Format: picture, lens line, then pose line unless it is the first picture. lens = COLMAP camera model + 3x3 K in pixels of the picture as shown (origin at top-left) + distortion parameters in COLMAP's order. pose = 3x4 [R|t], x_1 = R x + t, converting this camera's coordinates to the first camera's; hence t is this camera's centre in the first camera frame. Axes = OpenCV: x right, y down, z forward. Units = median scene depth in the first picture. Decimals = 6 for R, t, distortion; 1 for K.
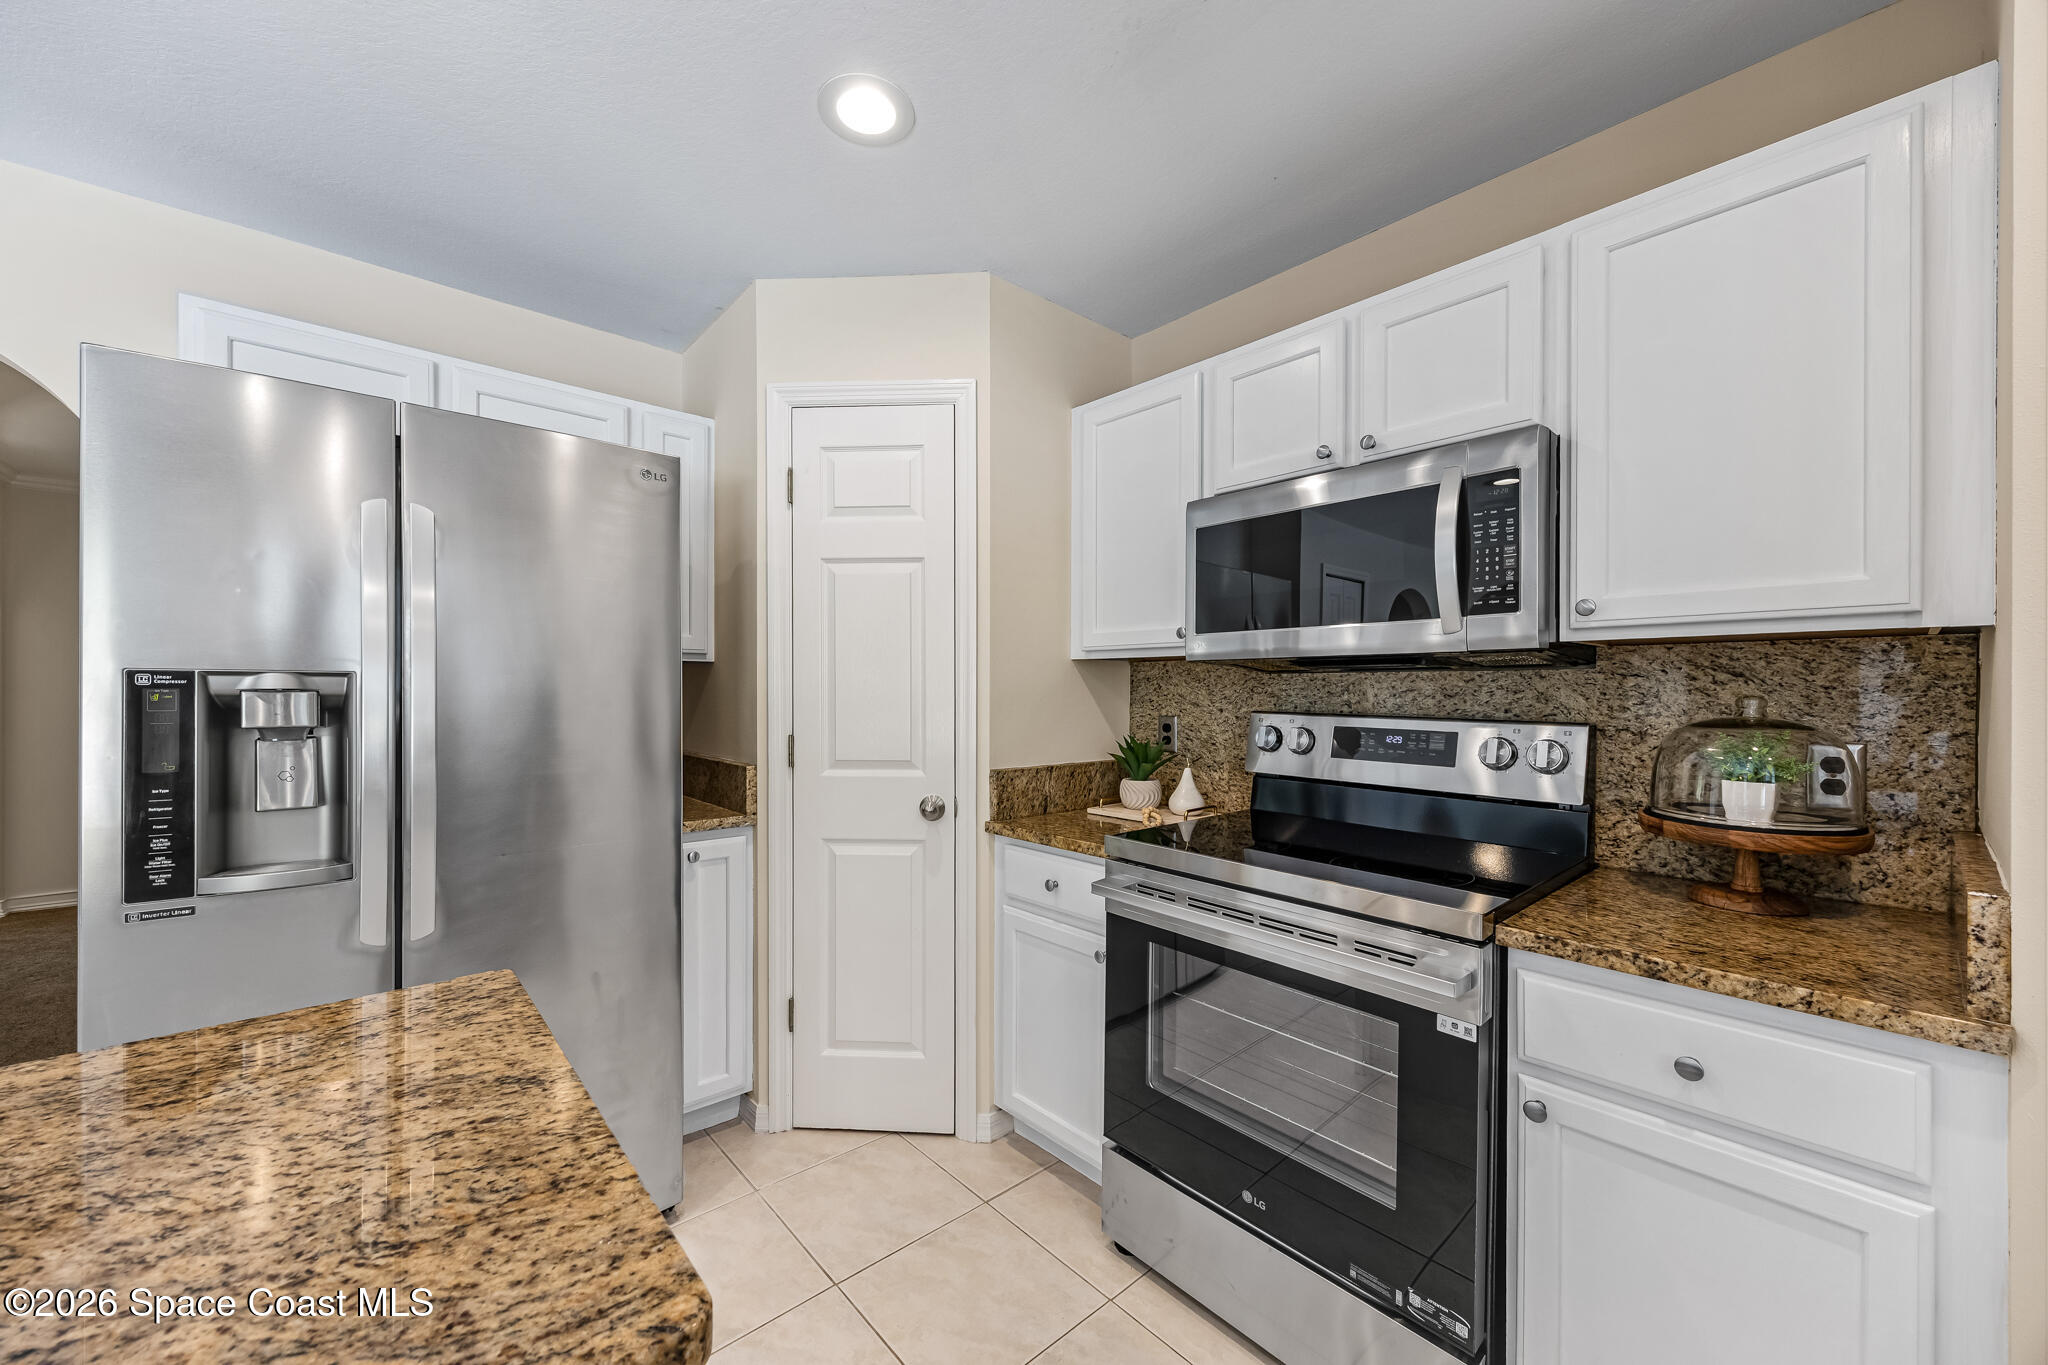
lens RADIAL K [[782.0, 0, 1017.2], [0, 782.0, 691.7], [0, 0, 1]] dist [0.003373, 0.000228]
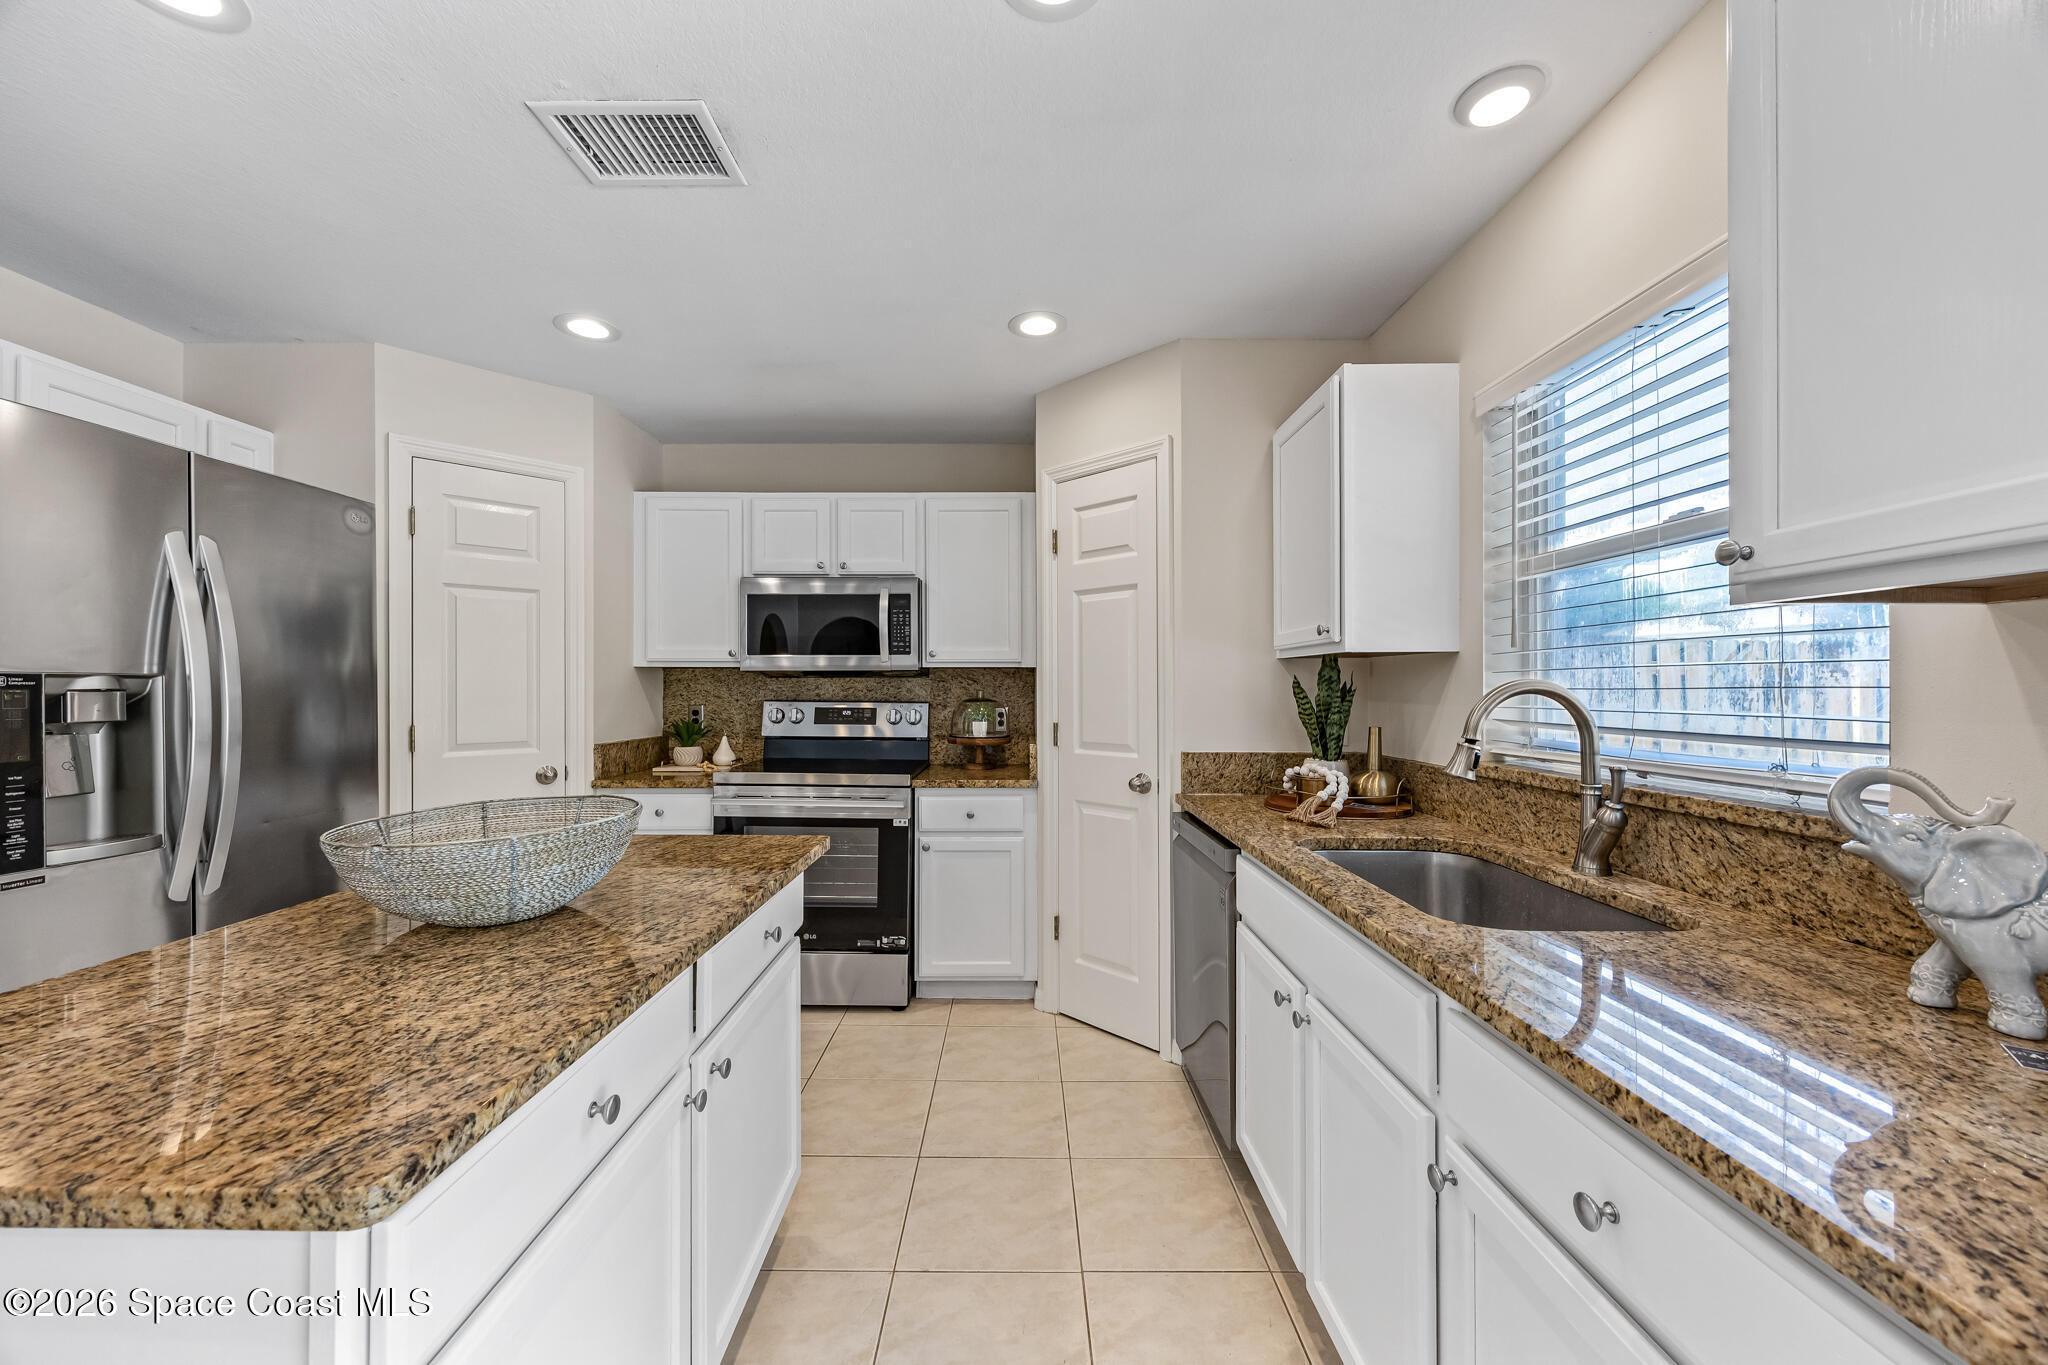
lens RADIAL K [[782.0, 0, 1017.3], [0, 782.0, 687.7], [0, 0, 1]] dist [0.003373, 0.000228]
pose [[0.664465, -0.001211, 0.747318, -0.781516], [0.002959, 0.999995, -0.001011, 0.001475], [-0.747313, 0.002883, 0.664466, -0.694917]]
